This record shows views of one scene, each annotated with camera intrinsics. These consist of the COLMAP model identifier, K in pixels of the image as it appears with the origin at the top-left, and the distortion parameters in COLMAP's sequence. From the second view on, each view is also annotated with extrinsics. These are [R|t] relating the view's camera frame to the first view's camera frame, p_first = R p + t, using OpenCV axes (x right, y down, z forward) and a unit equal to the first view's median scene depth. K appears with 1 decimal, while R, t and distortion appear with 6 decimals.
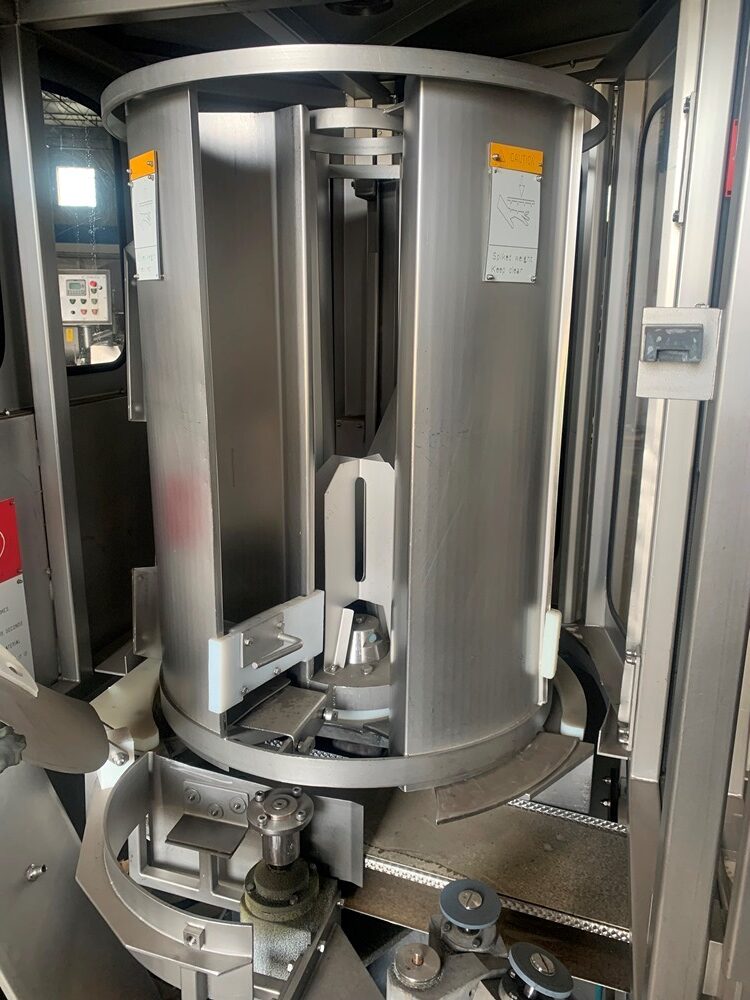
lens RADIAL K [[765.5, 0, 377.3], [0, 765.5, 500.6], [0, 0, 1]] dist [0.052191, -0.049061]
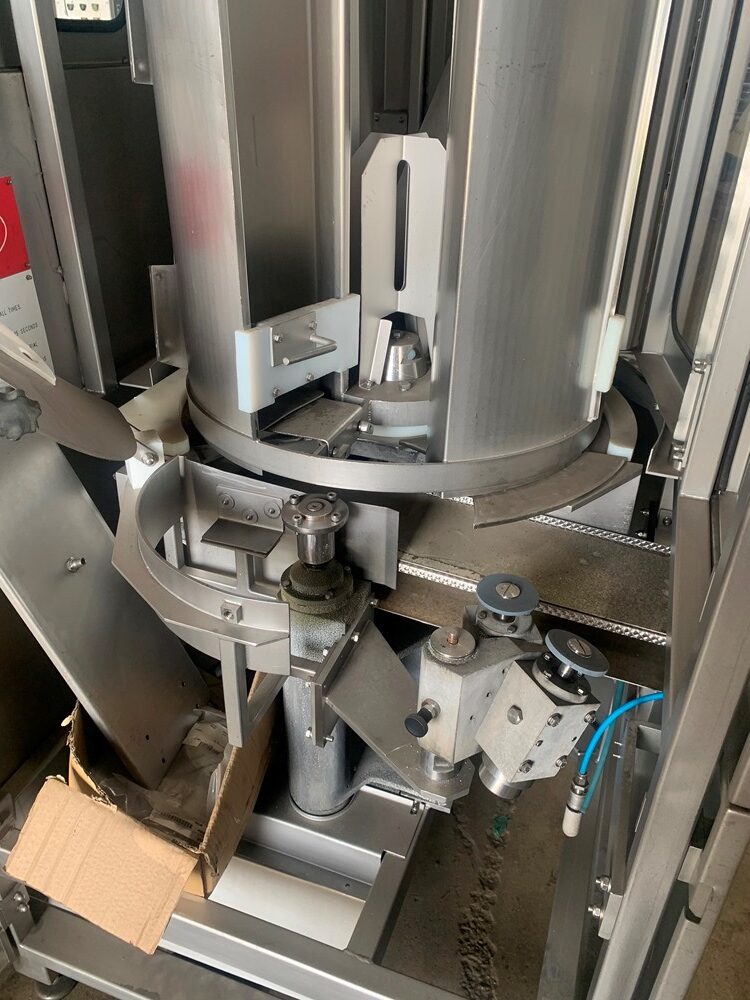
lens RADIAL K [[763.1, 0, 375.0], [0, 763.1, 500.0], [0, 0, 1]] dist [0.079278, -0.063299]
pose [[0.998864, 0.029591, -0.037338, -0.012027], [-0.017721, 0.958255, 0.285364, 0.098536], [0.044223, -0.284378, 0.957692, 0.069157]]
